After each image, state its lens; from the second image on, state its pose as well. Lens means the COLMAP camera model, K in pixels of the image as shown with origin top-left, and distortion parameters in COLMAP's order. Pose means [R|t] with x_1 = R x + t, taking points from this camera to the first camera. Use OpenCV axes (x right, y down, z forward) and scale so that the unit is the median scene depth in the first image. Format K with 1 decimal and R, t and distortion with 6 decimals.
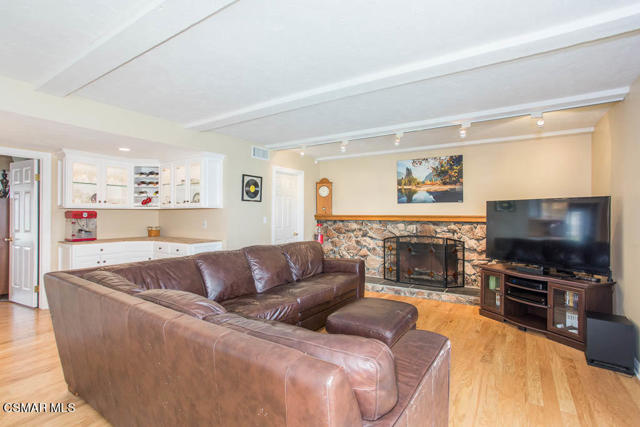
lens RADIAL K [[311.6, 0, 324.8], [0, 311.6, 213.3], [0, 0, 1]] dist [-0.030070, 0.008131]
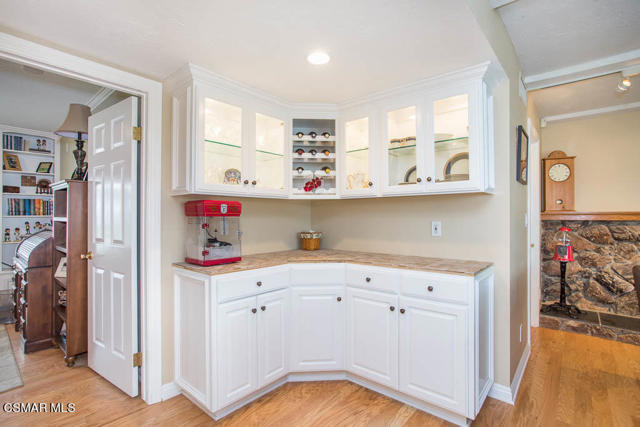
lens RADIAL K [[311.6, 0, 317.7], [0, 311.6, 216.6], [0, 0, 1]] dist [-0.030070, 0.008131]
pose [[0.987051, -0.005725, -0.160306, -0.535082], [0.005461, 0.999983, -0.002083, 0.017926], [0.160315, 0.001181, 0.987065, 0.517689]]
